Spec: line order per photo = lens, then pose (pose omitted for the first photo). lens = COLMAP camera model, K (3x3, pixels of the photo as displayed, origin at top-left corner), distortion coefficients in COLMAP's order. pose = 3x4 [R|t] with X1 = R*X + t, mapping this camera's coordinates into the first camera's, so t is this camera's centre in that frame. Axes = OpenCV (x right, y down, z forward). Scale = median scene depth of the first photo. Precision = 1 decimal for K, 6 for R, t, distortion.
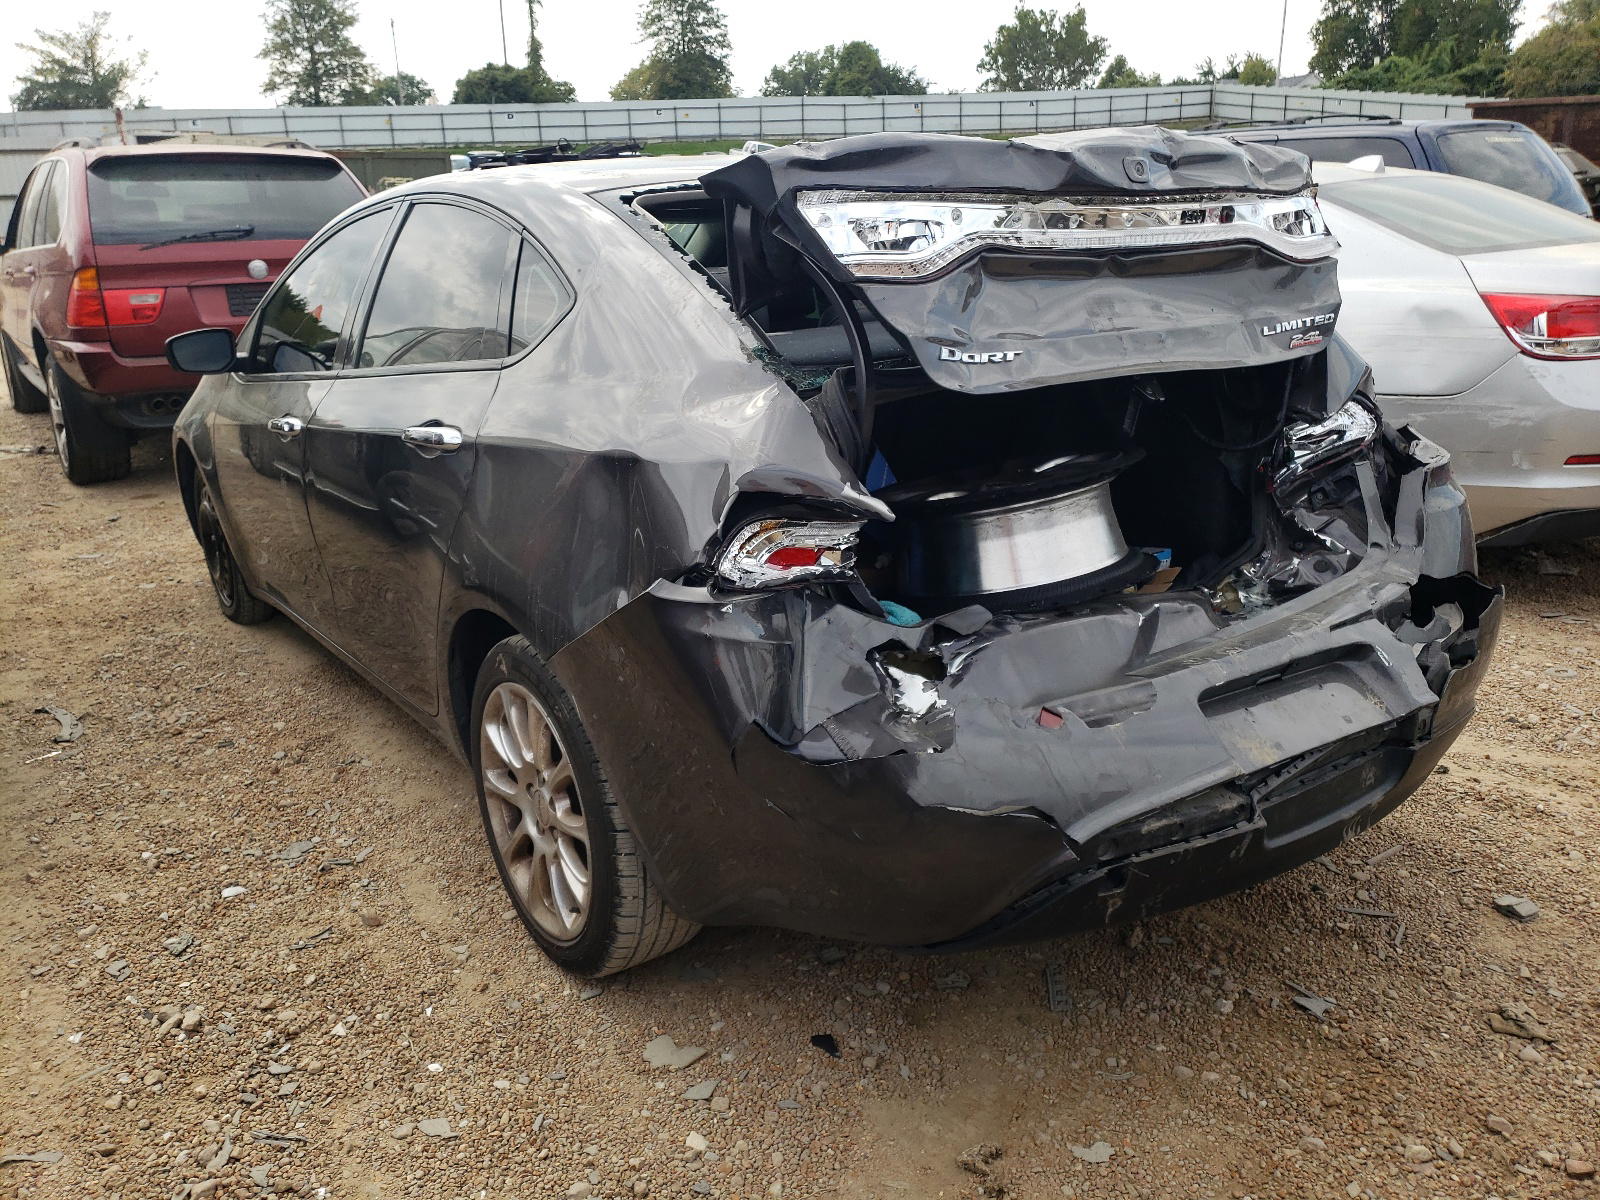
lens RADIAL K [[1223.6, 0, 795.1], [0, 1223.6, 597.5], [0, 0, 1]] dist [0.017207, -0.001631]
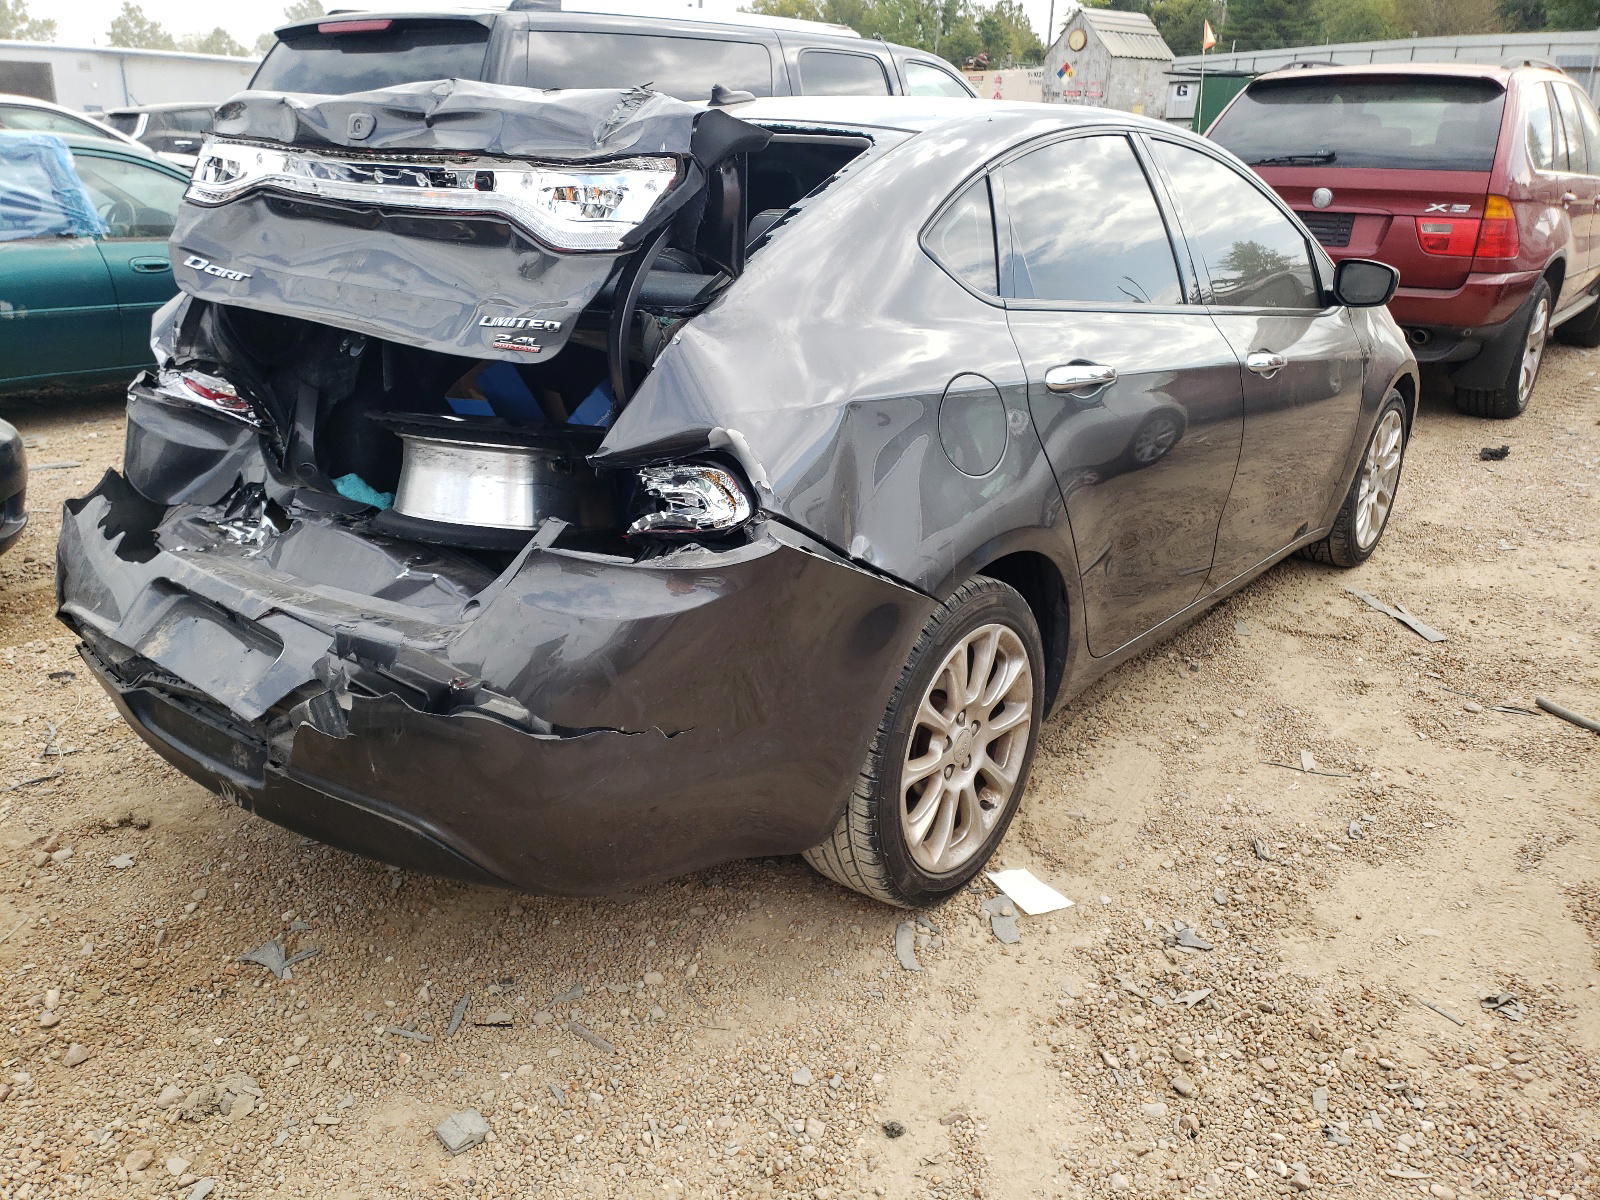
lens RADIAL K [[1223.6, 0, 795.5], [0, 1223.6, 604.5], [0, 0, 1]] dist [0.017207, -0.001631]
pose [[0.256736, 0.372292, -0.891900, 1.273394], [-0.308337, 0.906159, 0.289488, -0.351552], [0.915977, 0.200684, 0.347435, 0.937474]]
